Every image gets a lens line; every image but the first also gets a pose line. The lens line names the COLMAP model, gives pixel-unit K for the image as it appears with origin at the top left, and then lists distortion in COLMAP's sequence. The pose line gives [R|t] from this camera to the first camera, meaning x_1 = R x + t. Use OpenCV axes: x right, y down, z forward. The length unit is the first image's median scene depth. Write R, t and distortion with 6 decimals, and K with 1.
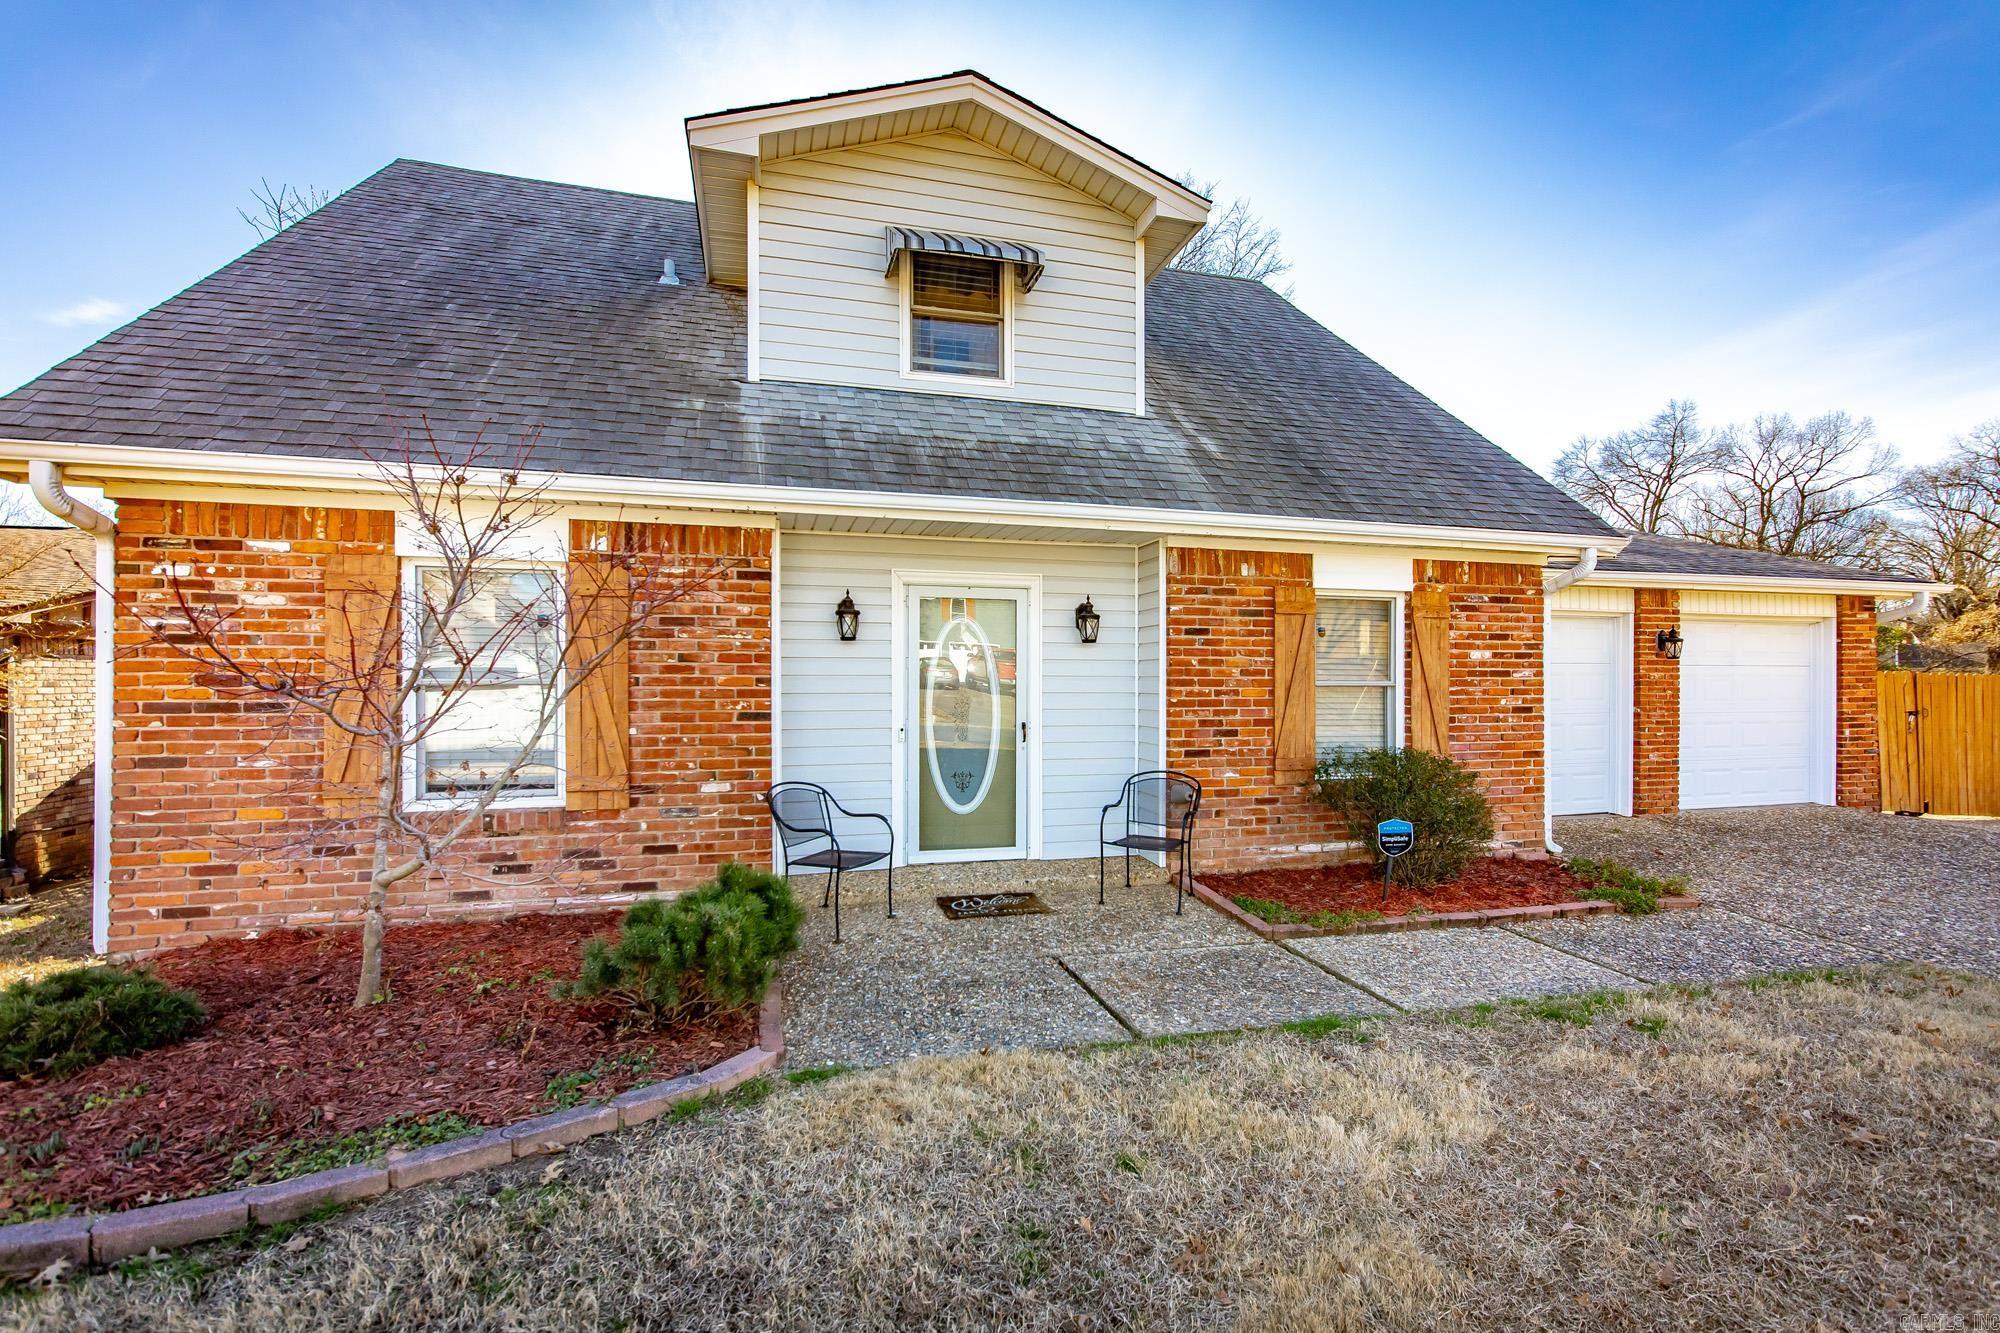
lens RADIAL K [[860.2, 0, 998.9], [0, 860.2, 694.8], [0, 0, 1]] dist [-0.008320, 0.003899]
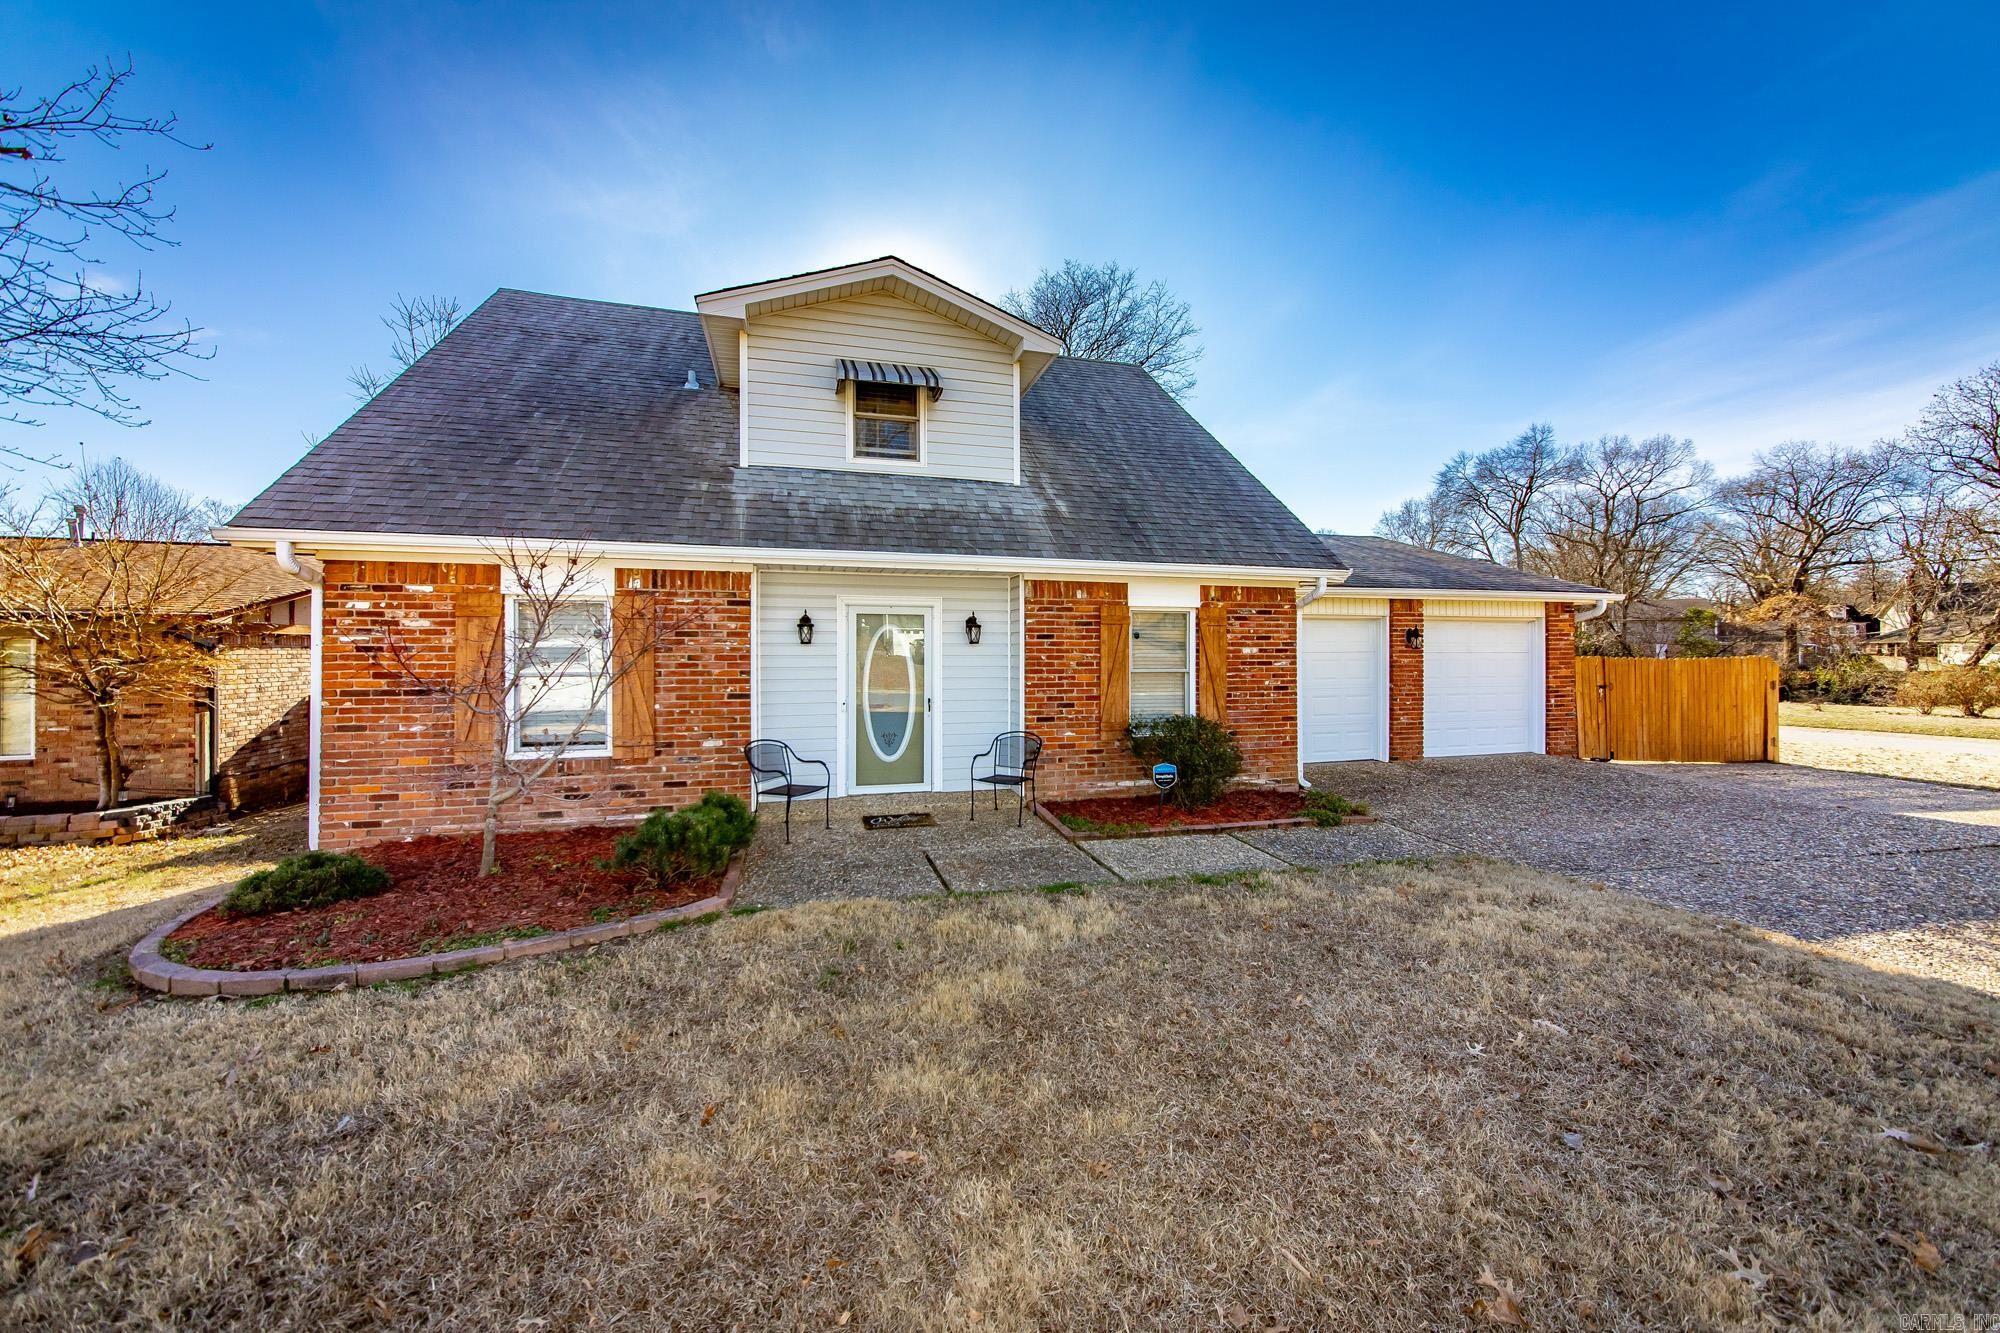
lens RADIAL K [[719.6, 0, 1002.6], [0, 719.6, 657.9], [0, 0, 1]] dist [-0.007255, 0.001520]
pose [[0.999962, -0.000767, 0.008690, 0.154383], [0.000821, 0.999980, -0.006216, -0.031284], [-0.008685, 0.006223, 0.999943, -0.245485]]
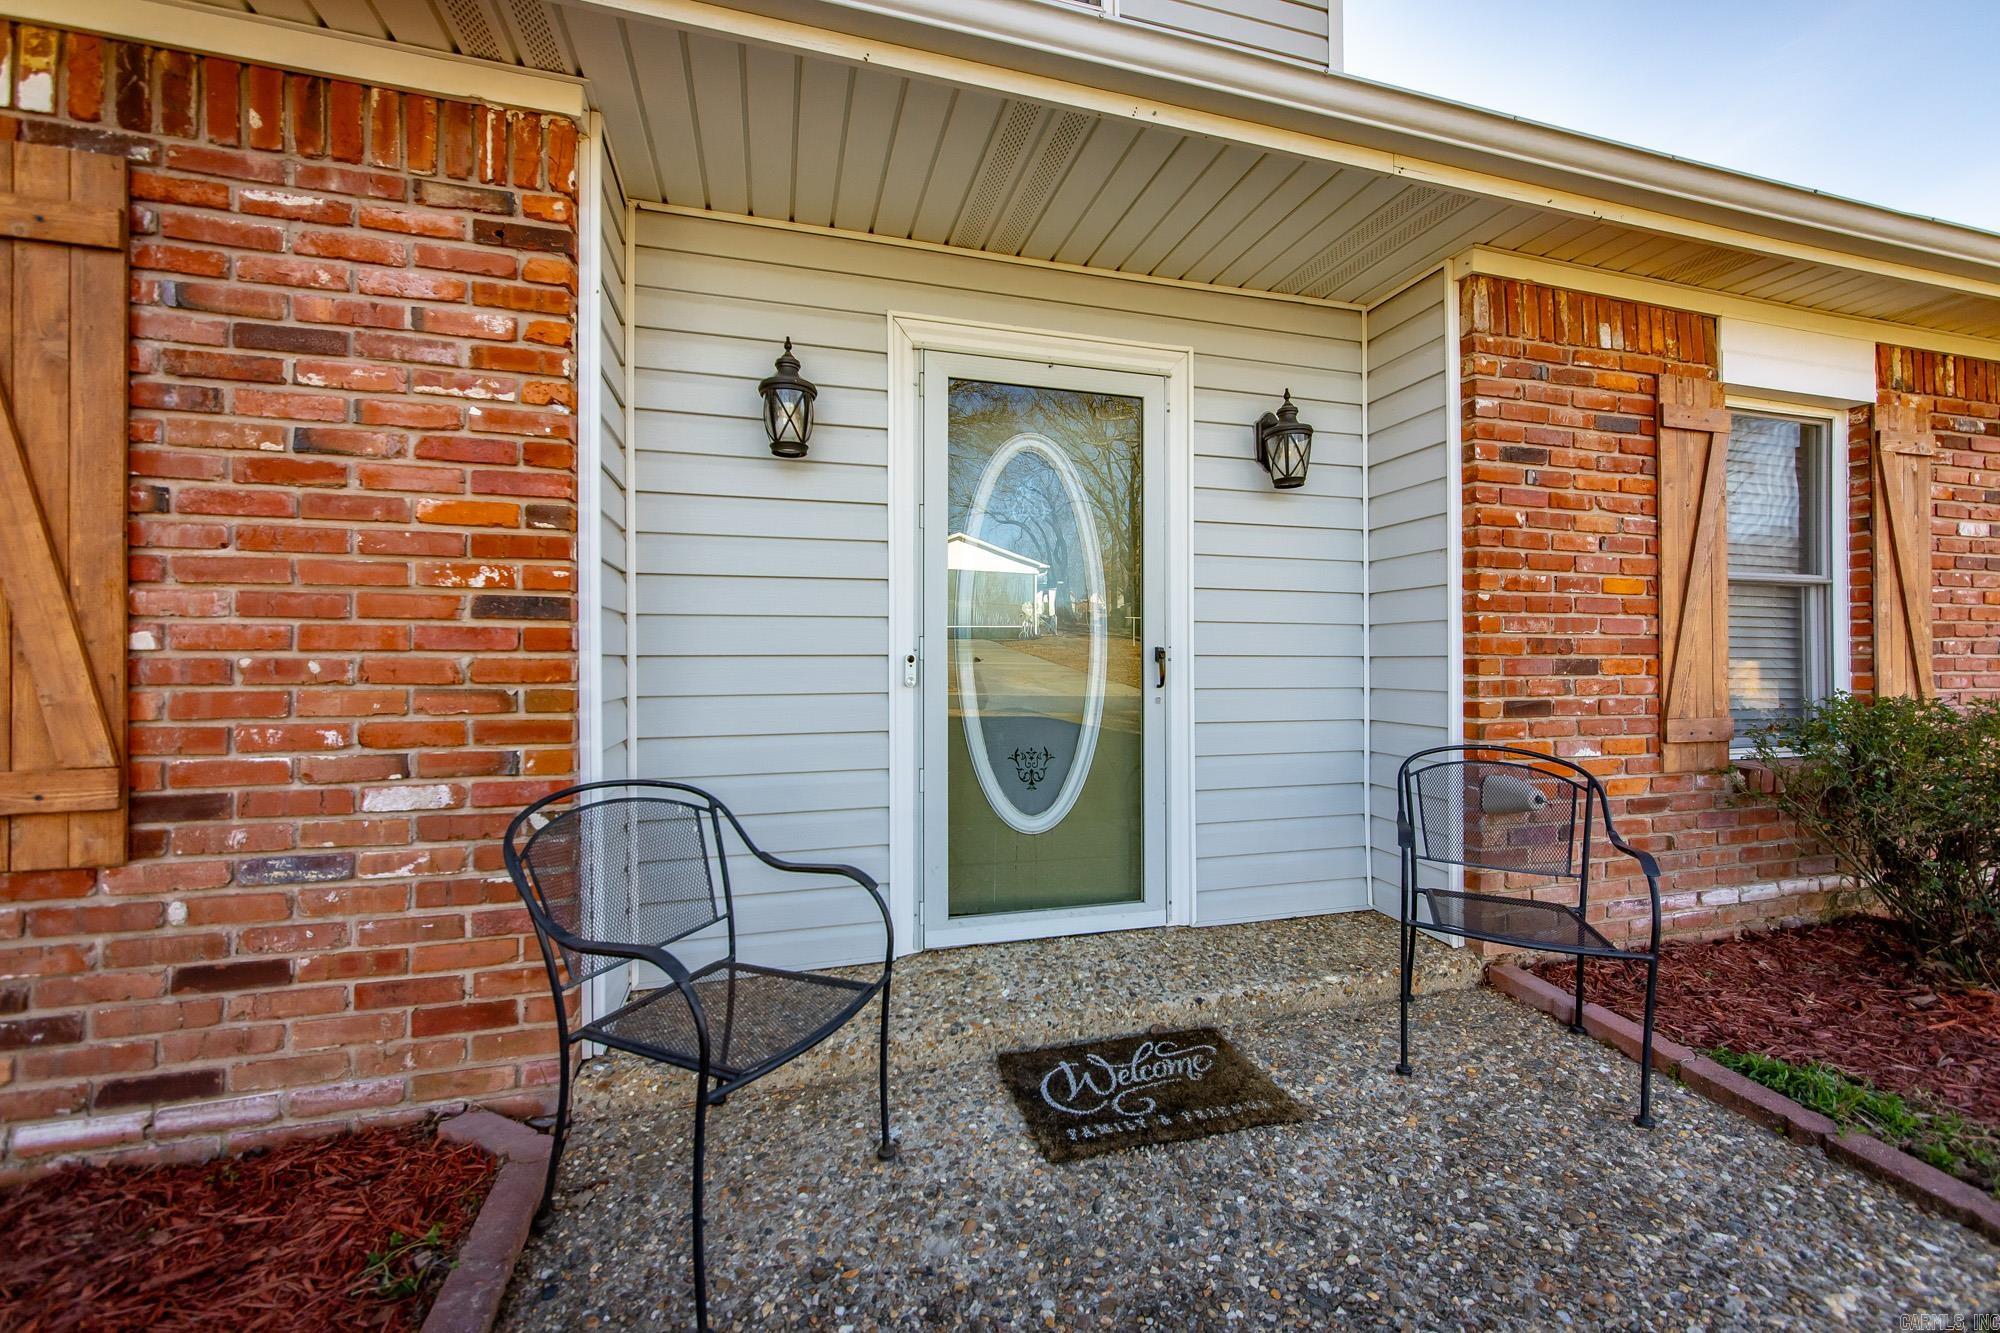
lens RADIAL K [[795.3, 0, 1009.3], [0, 795.3, 665.6], [0, 0, 1]] dist [0.002492, 0.000477]
pose [[0.999663, -0.002192, 0.025886, -0.073411], [0.002387, 0.999969, -0.007511, 0.049268], [-0.025868, 0.007570, 0.999637, 0.593070]]
